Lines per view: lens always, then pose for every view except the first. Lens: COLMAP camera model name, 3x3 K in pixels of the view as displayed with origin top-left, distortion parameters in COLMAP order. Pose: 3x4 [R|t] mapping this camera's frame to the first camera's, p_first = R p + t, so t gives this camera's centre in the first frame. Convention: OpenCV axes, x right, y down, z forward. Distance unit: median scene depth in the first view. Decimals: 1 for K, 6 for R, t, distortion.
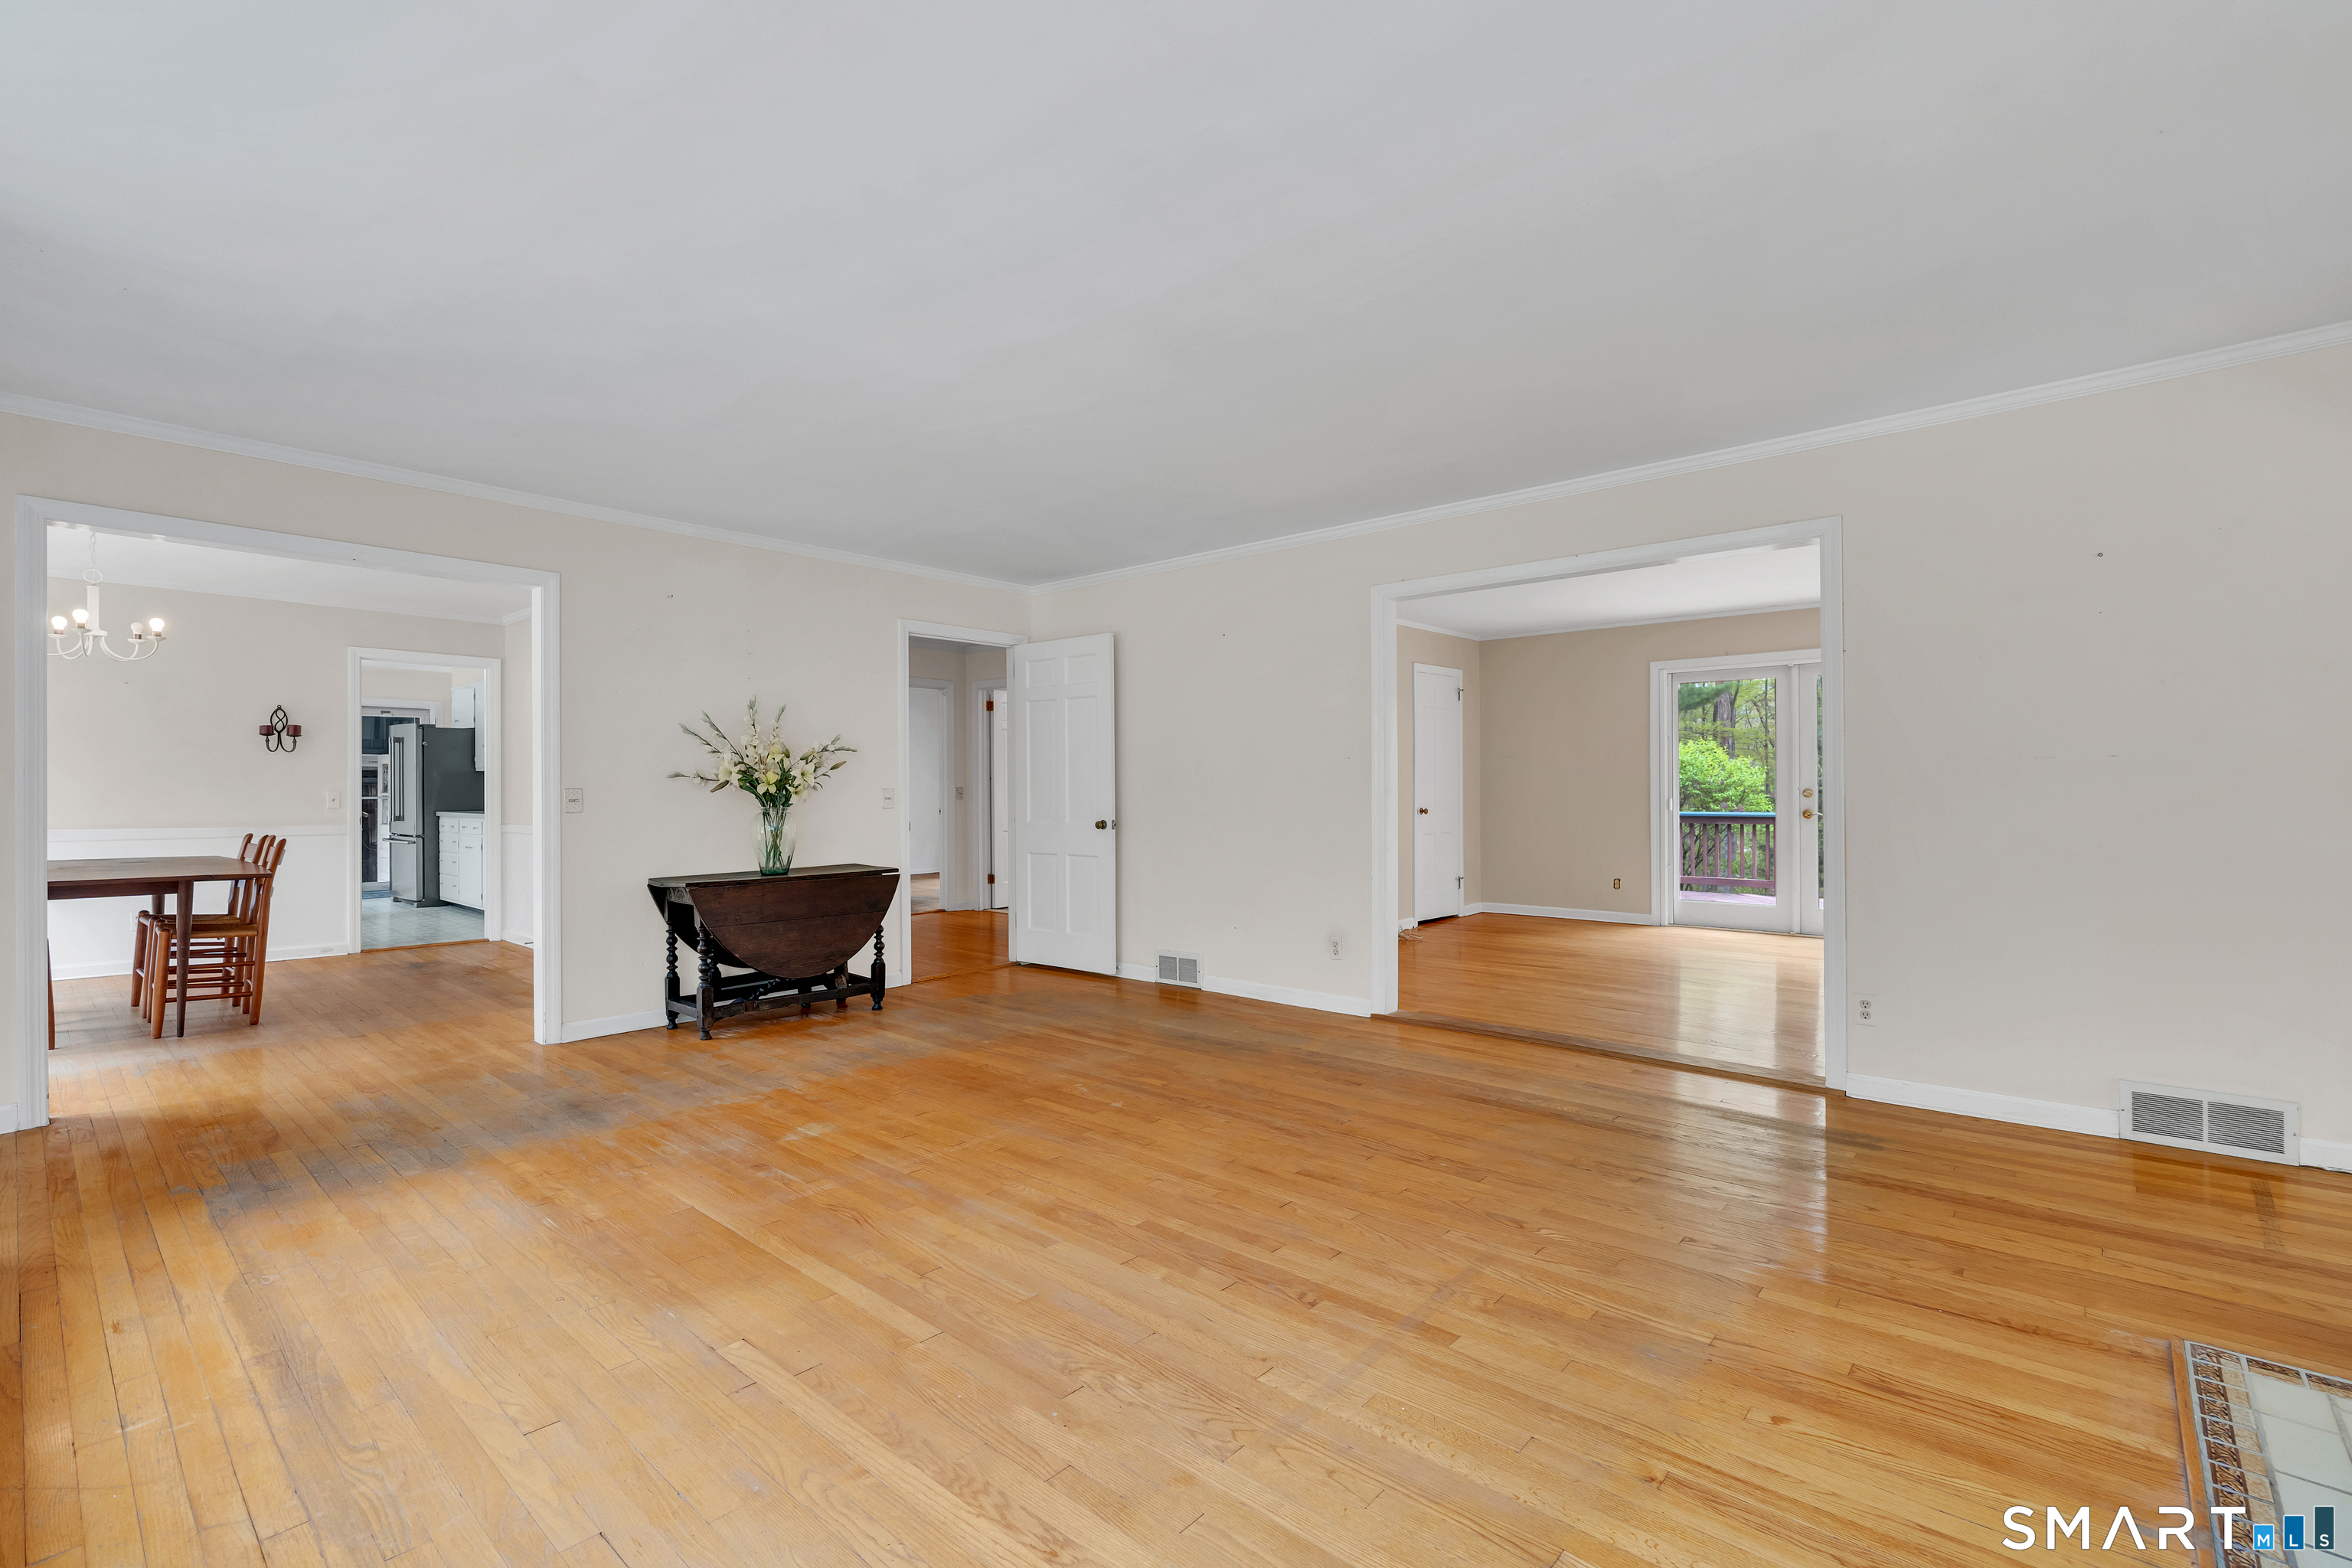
lens RADIAL K [[1039.4, 0, 1165.1], [0, 1039.4, 773.1], [0, 0, 1]] dist [-0.004232, 0.001220]
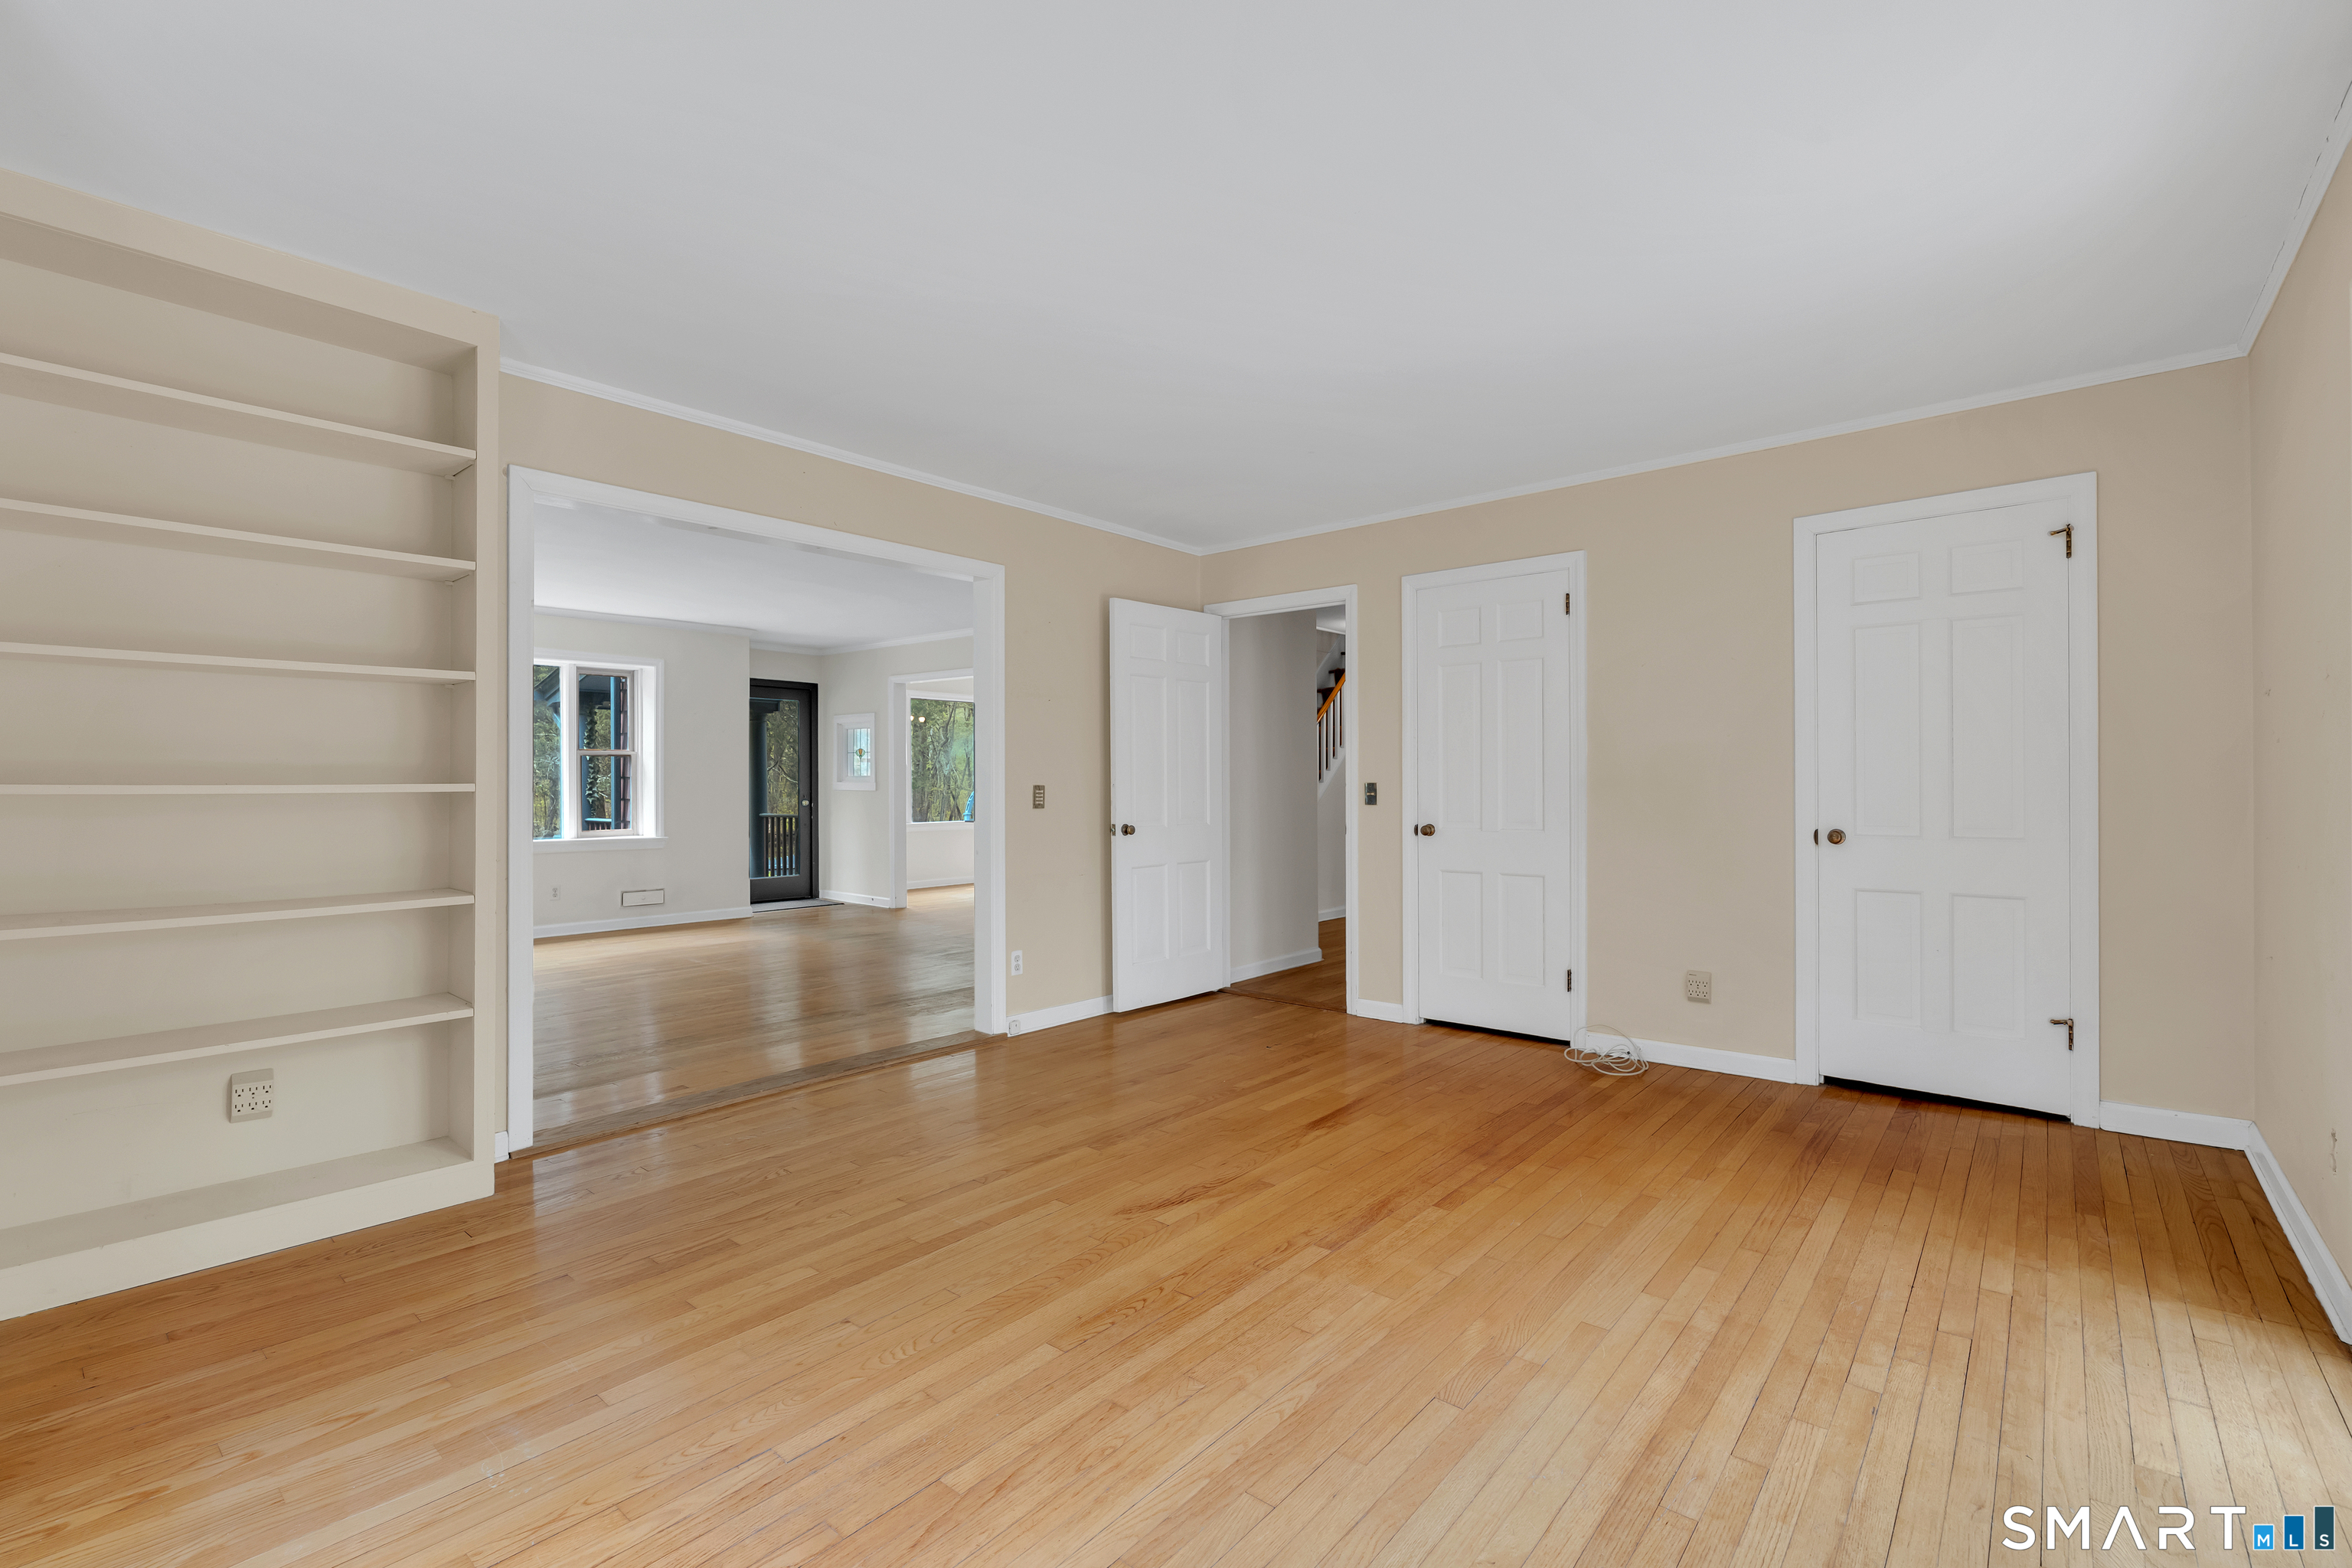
lens RADIAL K [[1039.4, 0, 1168.4], [0, 1039.4, 784.4], [0, 0, 1]] dist [-0.004232, 0.001220]
pose [[0.035096, 0.004756, -0.999373, 0.763550], [0.015348, 0.999868, 0.005298, 0.007608], [0.999266, -0.015524, 0.035019, 0.769442]]
